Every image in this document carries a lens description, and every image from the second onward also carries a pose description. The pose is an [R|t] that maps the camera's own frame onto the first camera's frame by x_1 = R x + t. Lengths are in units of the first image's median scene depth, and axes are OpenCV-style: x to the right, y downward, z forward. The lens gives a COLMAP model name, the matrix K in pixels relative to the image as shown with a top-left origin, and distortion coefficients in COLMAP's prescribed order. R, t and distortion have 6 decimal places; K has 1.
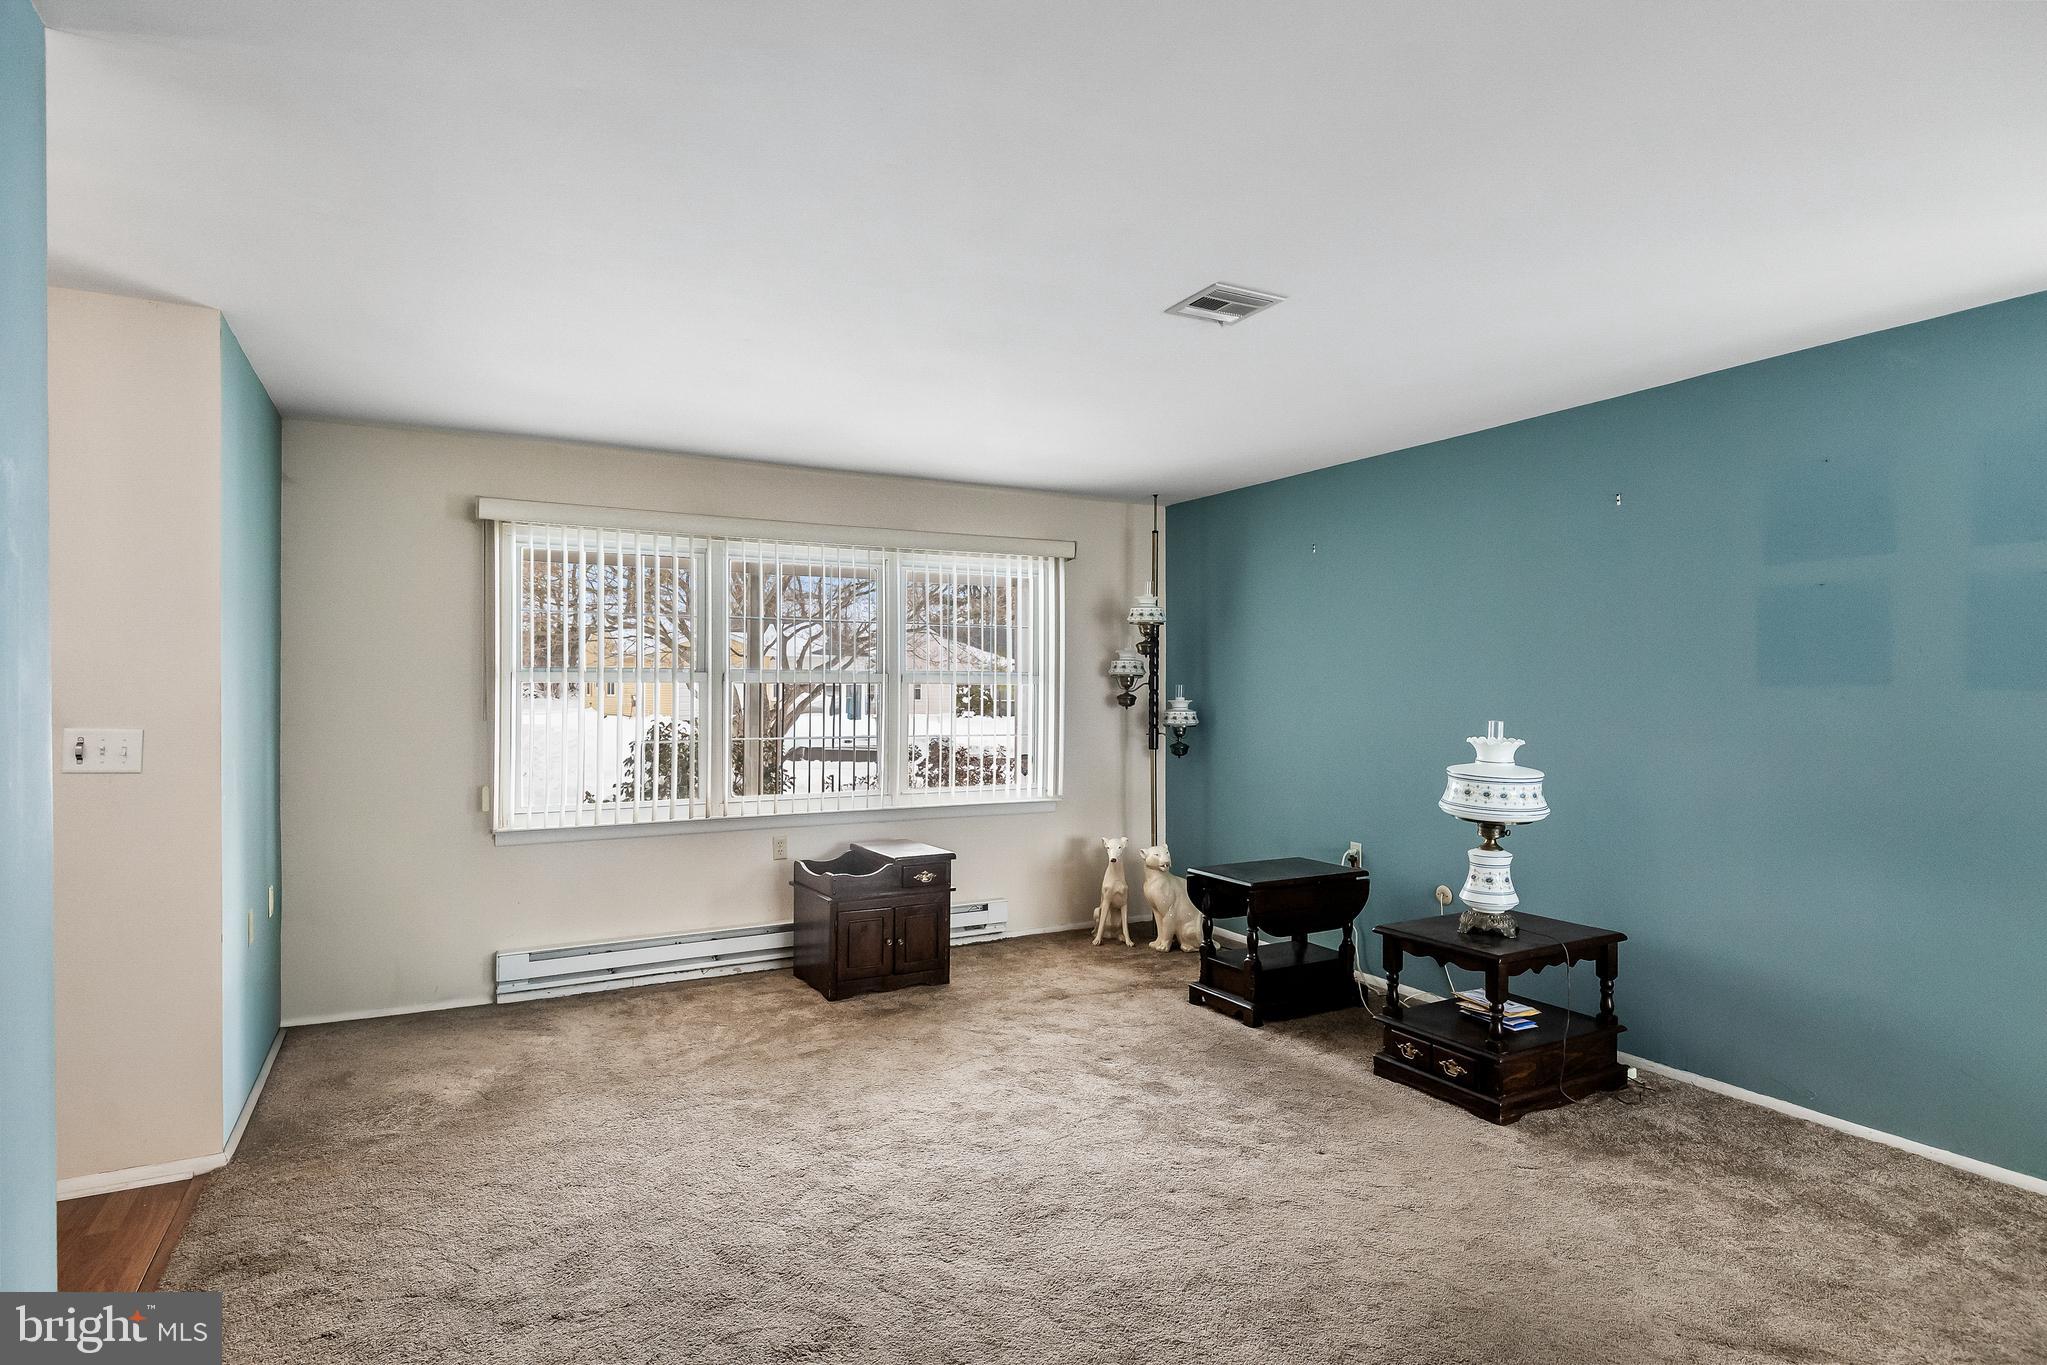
lens RADIAL K [[1096.2, 0, 1064.0], [0, 1096.2, 696.0], [0, 0, 1]] dist [0.000147, -0.003435]
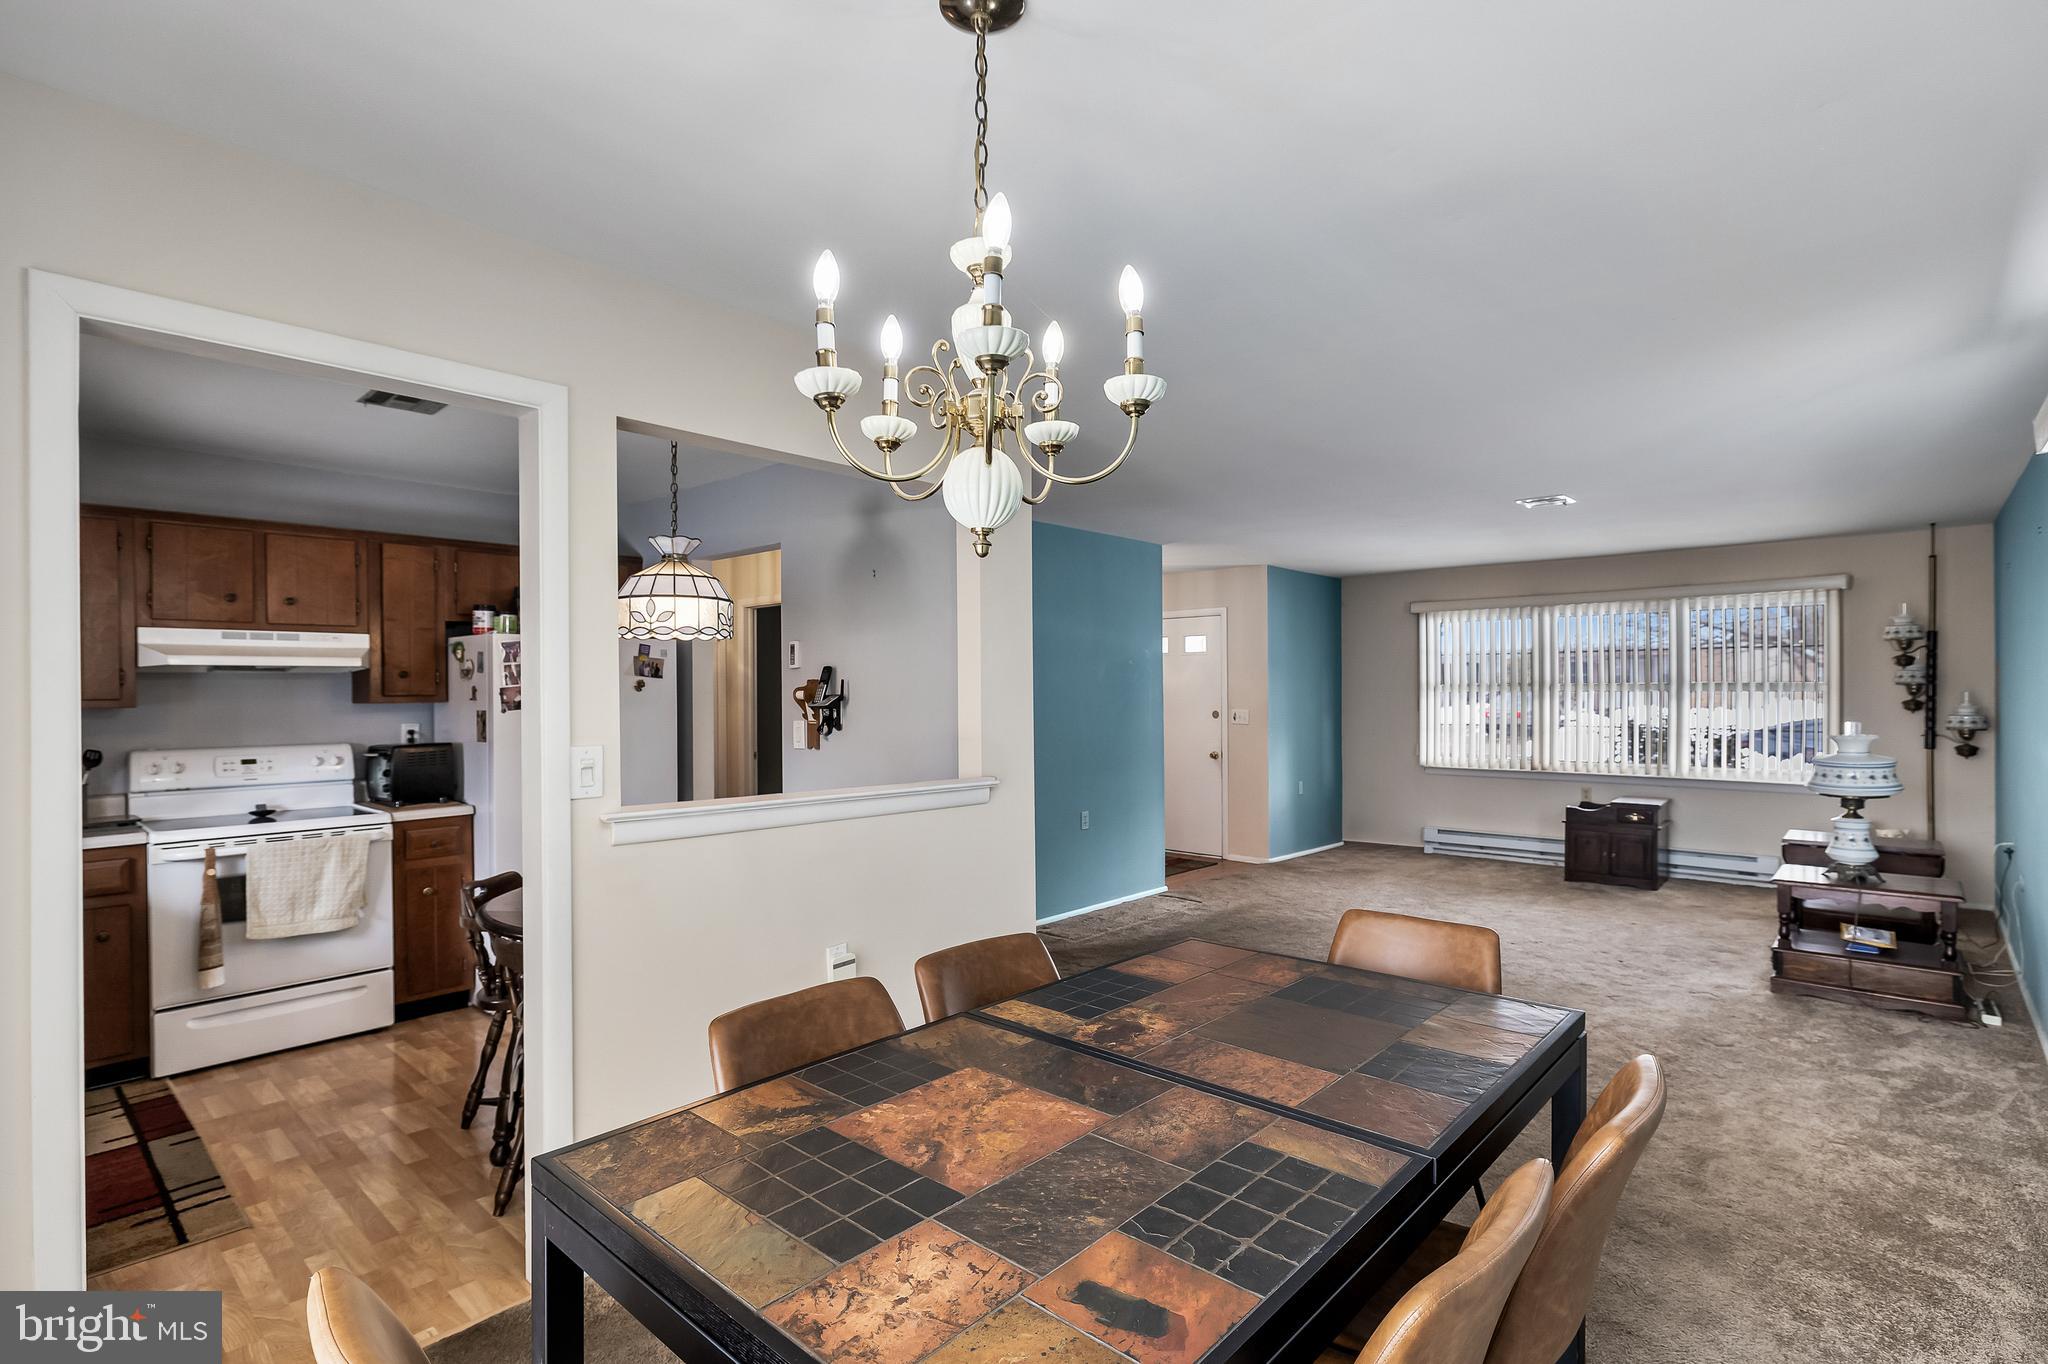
lens RADIAL K [[975.1, 0, 1023.6], [0, 975.1, 693.9], [0, 0, 1]] dist [0.000598, -0.000015]
pose [[0.316962, -0.002877, -0.948434, 0.965186], [-0.004505, 0.999980, -0.004539, 0.001062], [0.948428, 0.005712, 0.316942, -0.274292]]
